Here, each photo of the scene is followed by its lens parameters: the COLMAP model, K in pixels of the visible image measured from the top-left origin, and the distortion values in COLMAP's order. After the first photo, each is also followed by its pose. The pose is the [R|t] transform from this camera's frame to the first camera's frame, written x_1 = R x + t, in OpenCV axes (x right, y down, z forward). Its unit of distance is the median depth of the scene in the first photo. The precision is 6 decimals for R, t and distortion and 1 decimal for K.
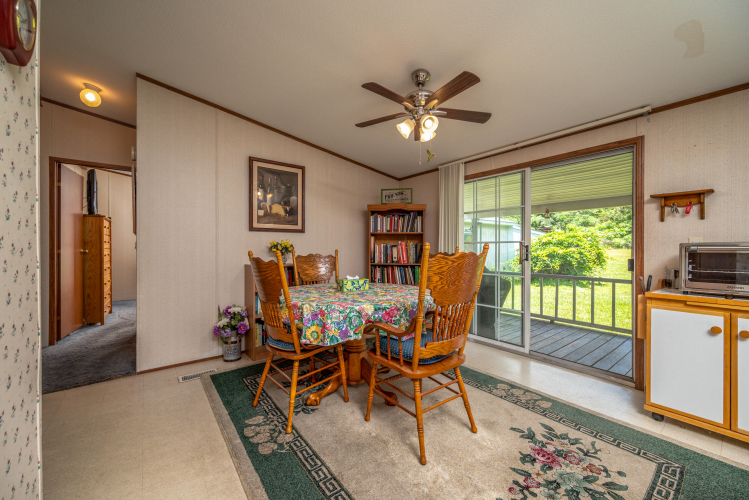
lens RADIAL K [[293.9, 0, 372.2], [0, 293.9, 249.3], [0, 0, 1]] dist [-0.001682, 0.000128]
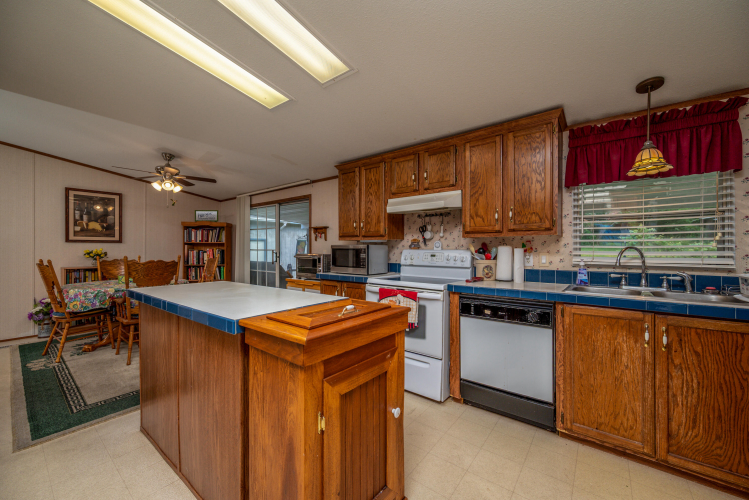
lens RADIAL K [[293.9, 0, 372.7], [0, 293.9, 248.3], [0, 0, 1]] dist [-0.001682, 0.000128]
pose [[0.970519, -0.000197, 0.241023, 0.860576], [0.000262, 1.000000, -0.000236, -0.046881], [-0.241023, 0.000292, 0.970519, -0.890647]]
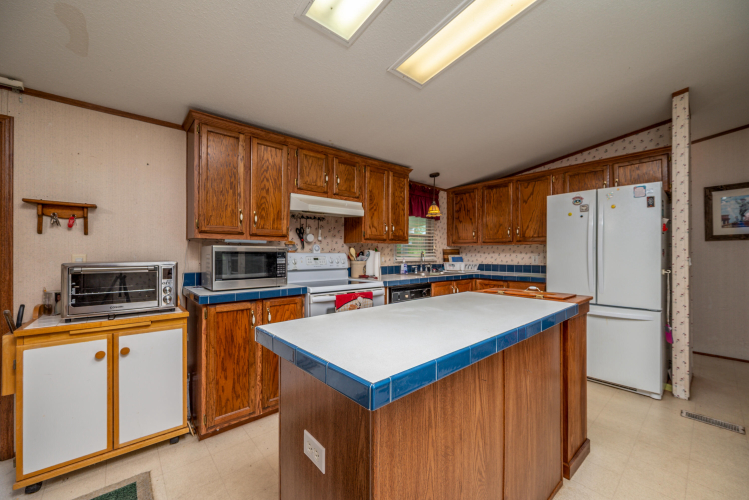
lens RADIAL K [[293.9, 0, 377.1], [0, 293.9, 253.6], [0, 0, 1]] dist [-0.001682, 0.000128]
pose [[-0.058389, -0.004618, 0.998283, 0.123032], [-0.002828, 0.999986, 0.004461, -0.045380], [-0.998290, -0.002563, -0.058401, 0.115095]]
